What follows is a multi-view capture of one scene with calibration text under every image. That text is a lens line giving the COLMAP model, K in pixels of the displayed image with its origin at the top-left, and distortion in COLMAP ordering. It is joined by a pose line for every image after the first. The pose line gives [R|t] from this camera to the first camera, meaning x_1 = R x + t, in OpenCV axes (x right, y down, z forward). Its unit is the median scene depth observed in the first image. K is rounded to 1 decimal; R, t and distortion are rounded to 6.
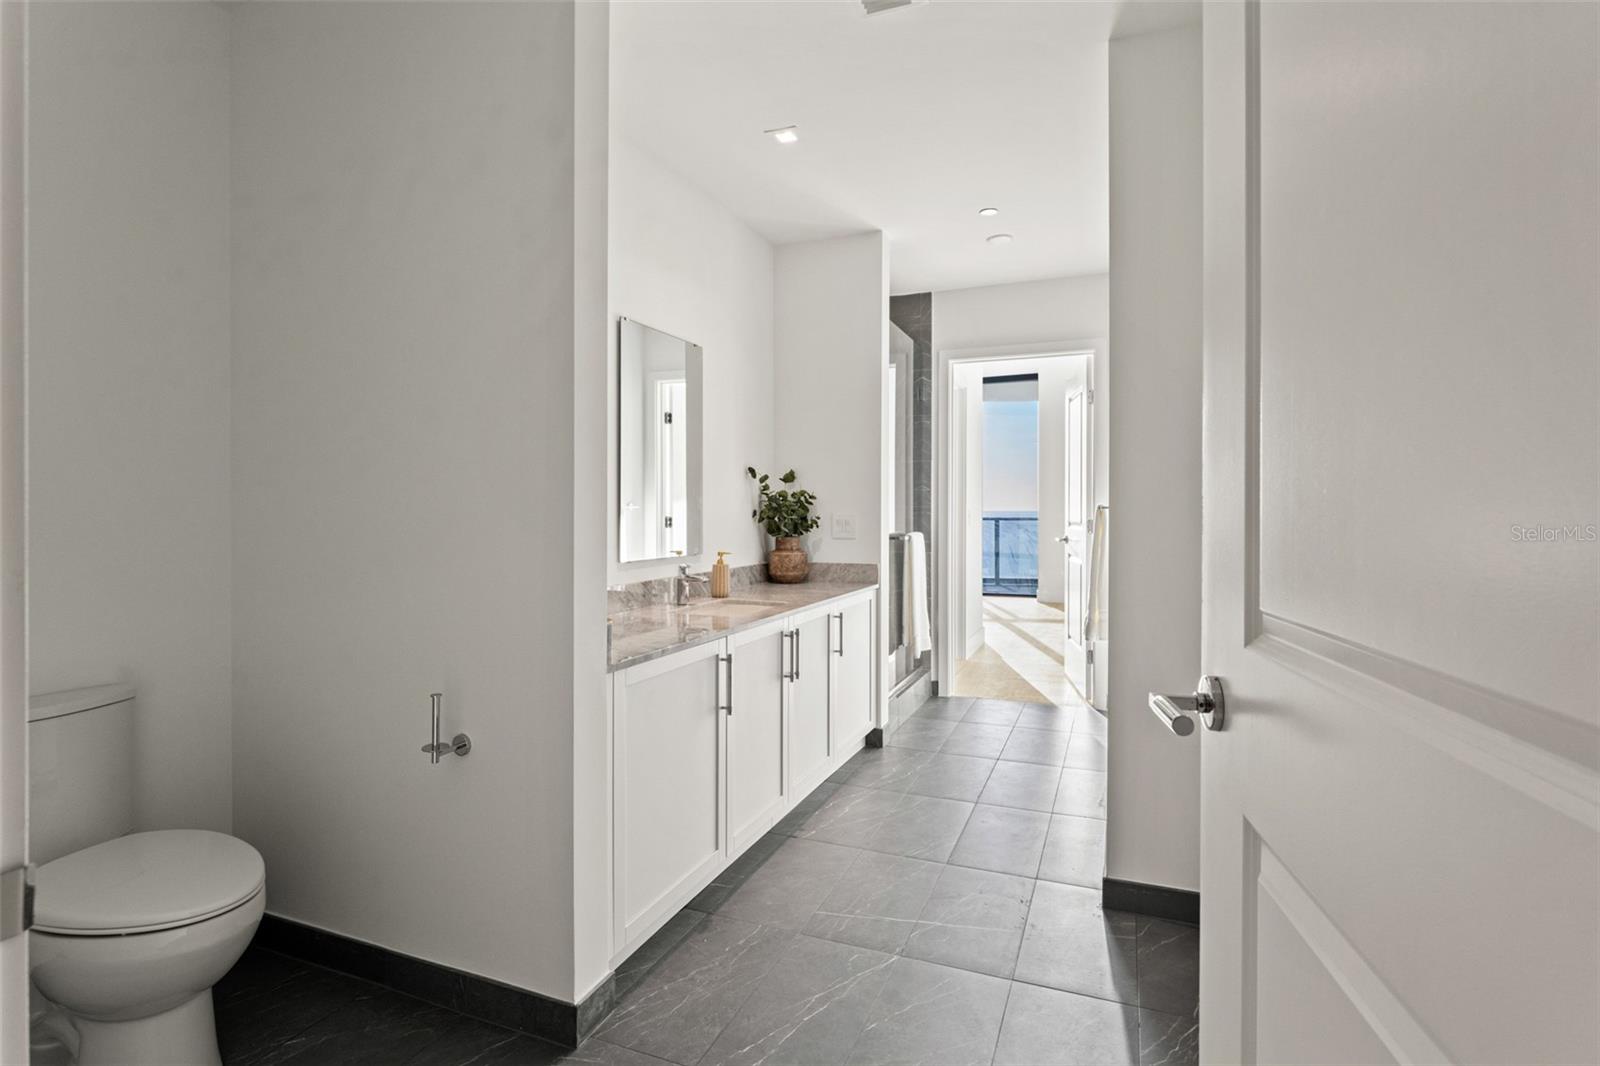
lens RADIAL K [[791.7, 0, 797.1], [0, 791.7, 551.8], [0, 0, 1]] dist [-0.002394, -0.000727]
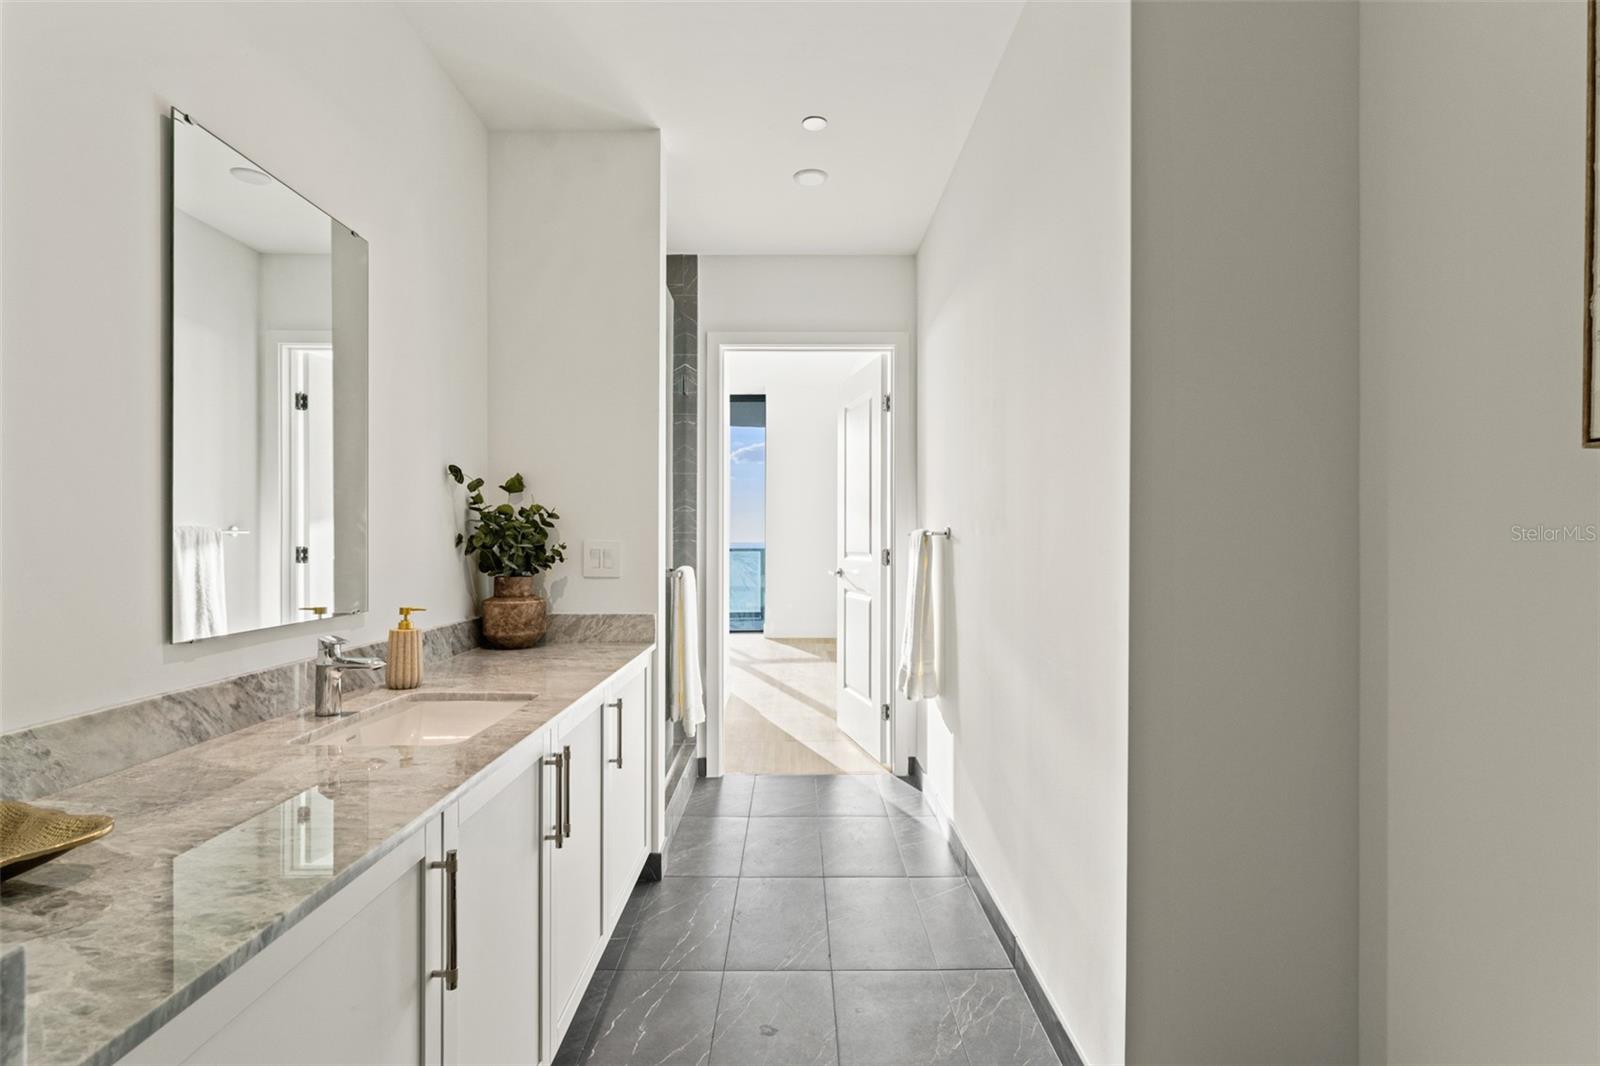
lens RADIAL K [[791.7, 0, 797.1], [0, 791.7, 551.8], [0, 0, 1]] dist [-0.002394, -0.000727]
pose [[0.922871, -0.004998, 0.385077, -0.047308], [0.020102, 0.999178, -0.035209, -0.011532], [-0.384585, 0.040234, 0.922213, 0.315915]]
